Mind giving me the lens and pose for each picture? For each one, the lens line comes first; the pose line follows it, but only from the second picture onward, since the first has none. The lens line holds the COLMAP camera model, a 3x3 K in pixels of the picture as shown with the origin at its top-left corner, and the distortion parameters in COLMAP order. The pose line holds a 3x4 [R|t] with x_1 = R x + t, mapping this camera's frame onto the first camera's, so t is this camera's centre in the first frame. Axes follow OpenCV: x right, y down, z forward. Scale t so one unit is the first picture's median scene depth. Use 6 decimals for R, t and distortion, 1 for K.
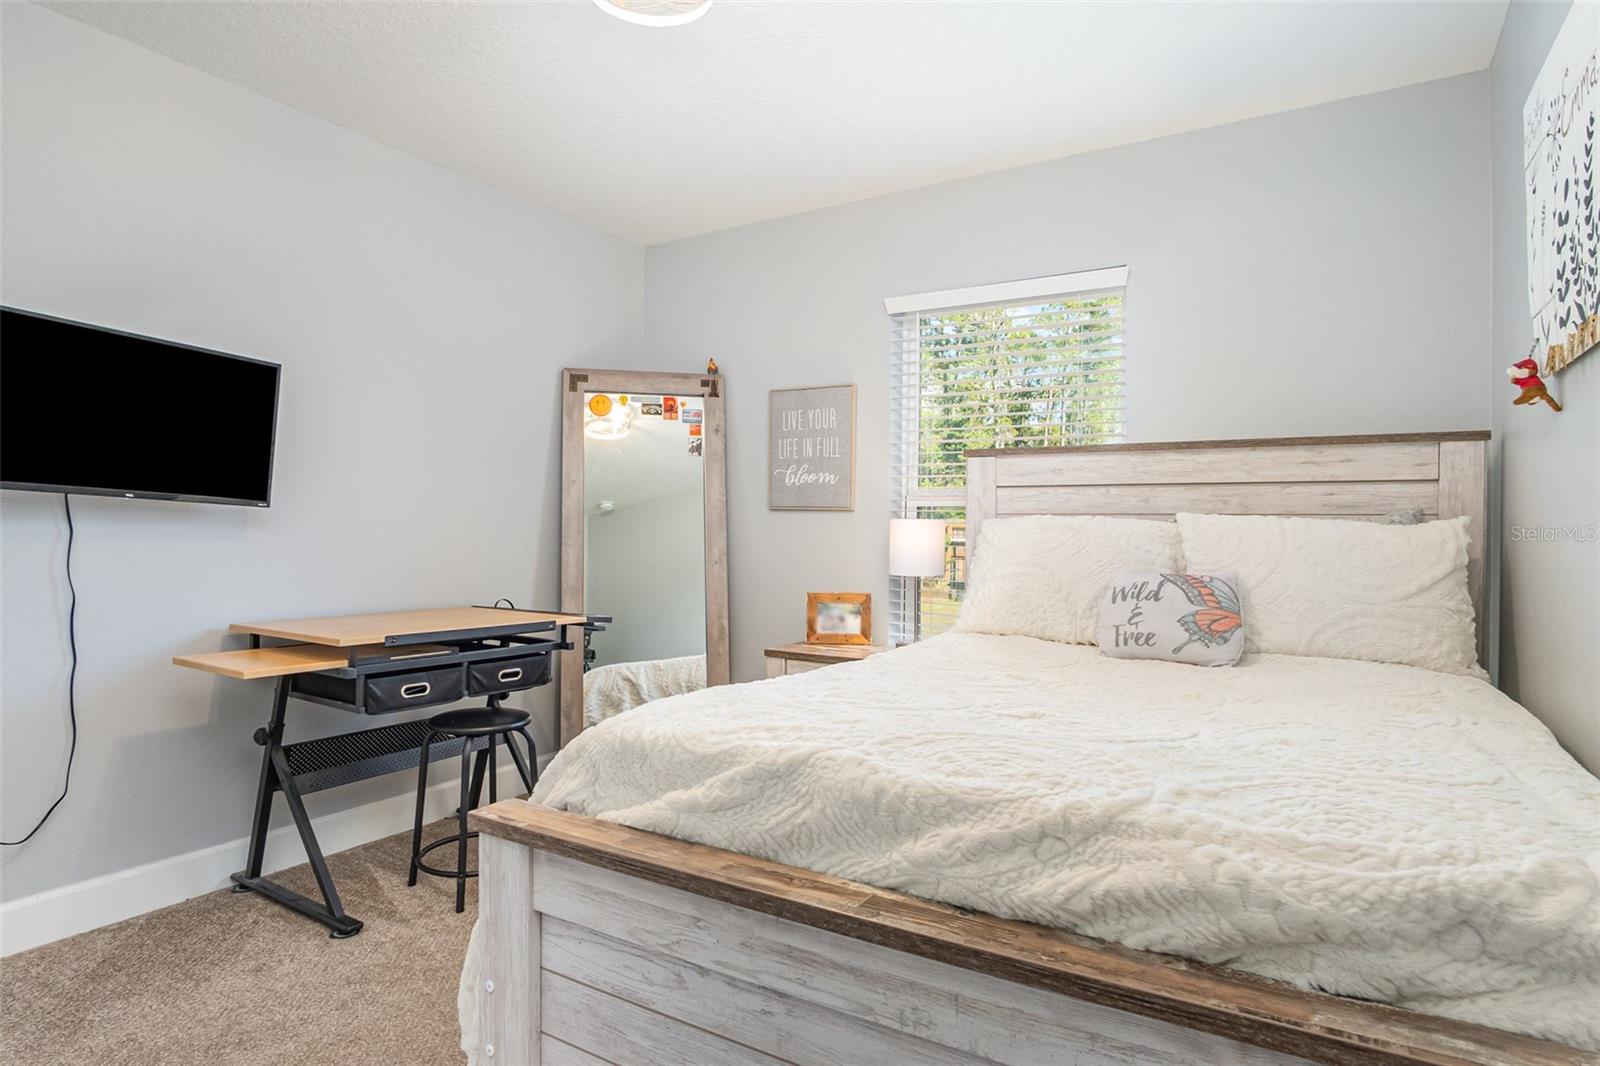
lens RADIAL K [[857.7, 0, 808.1], [0, 857.7, 527.6], [0, 0, 1]] dist [-0.031303, 0.006135]
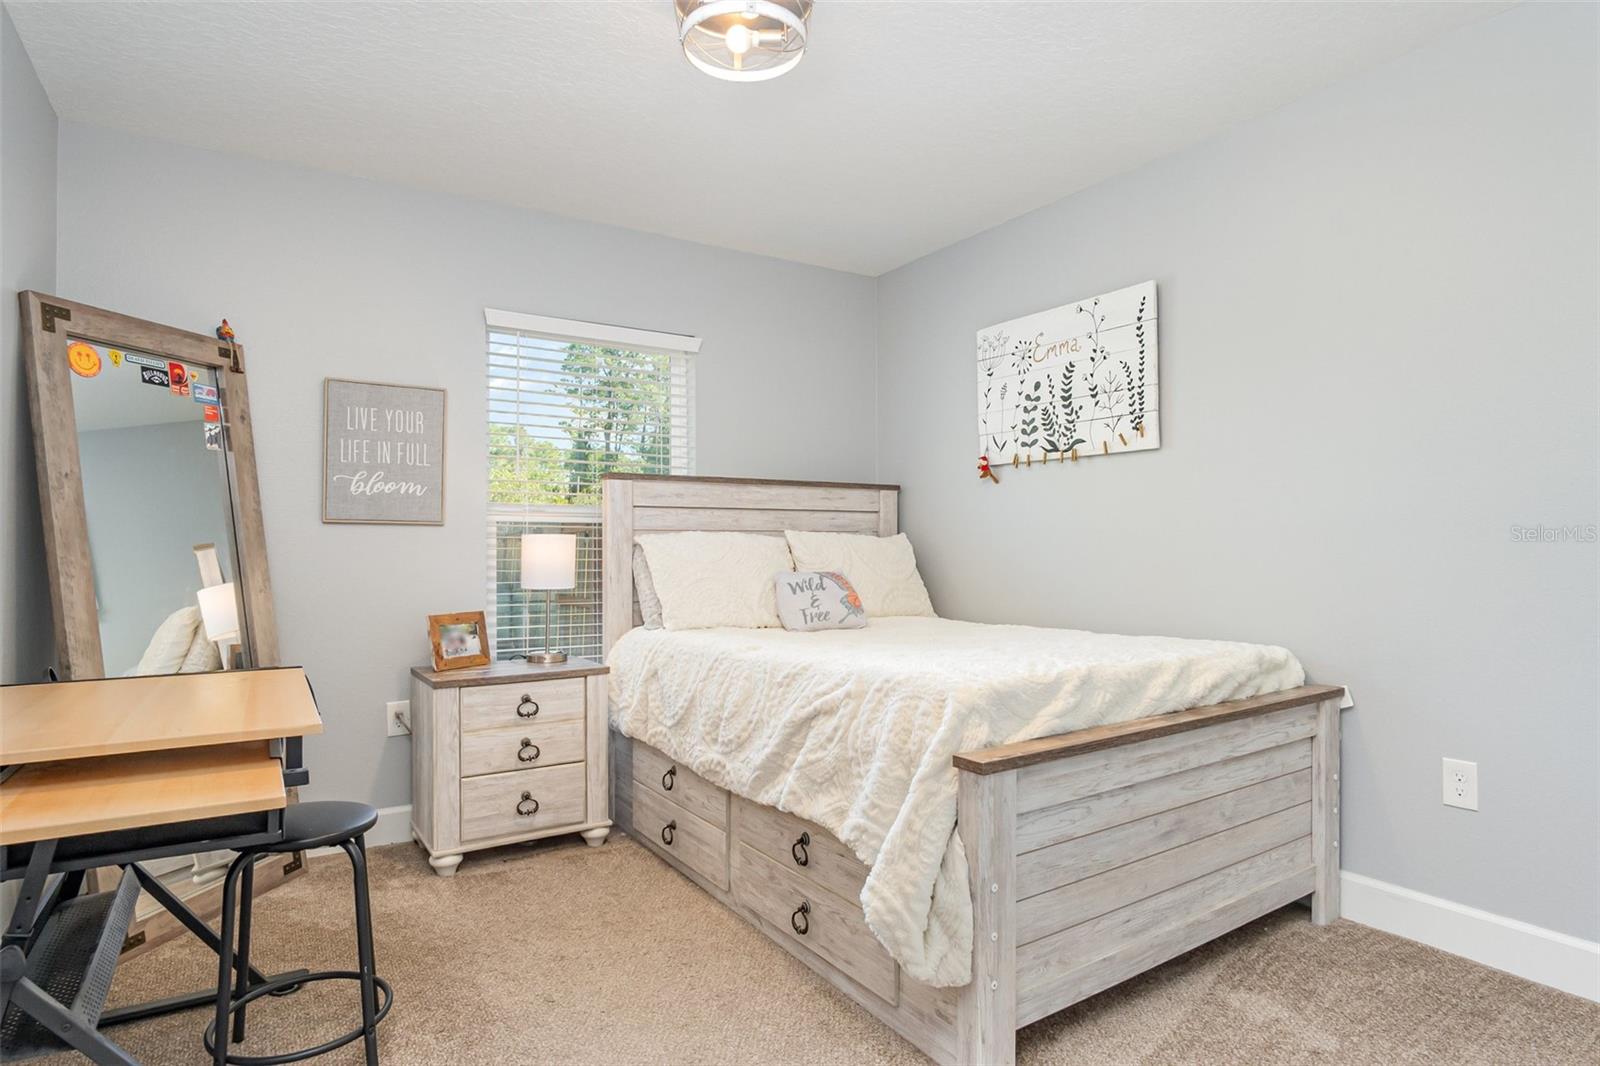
lens RADIAL K [[857.7, 0, 807.9], [0, 857.7, 537.4], [0, 0, 1]] dist [-0.031303, 0.006135]
pose [[0.443070, -0.004660, 0.896475, -0.646136], [0.007100, 0.999973, 0.001688, -0.005493], [-0.896459, 0.005617, 0.443091, 0.251784]]
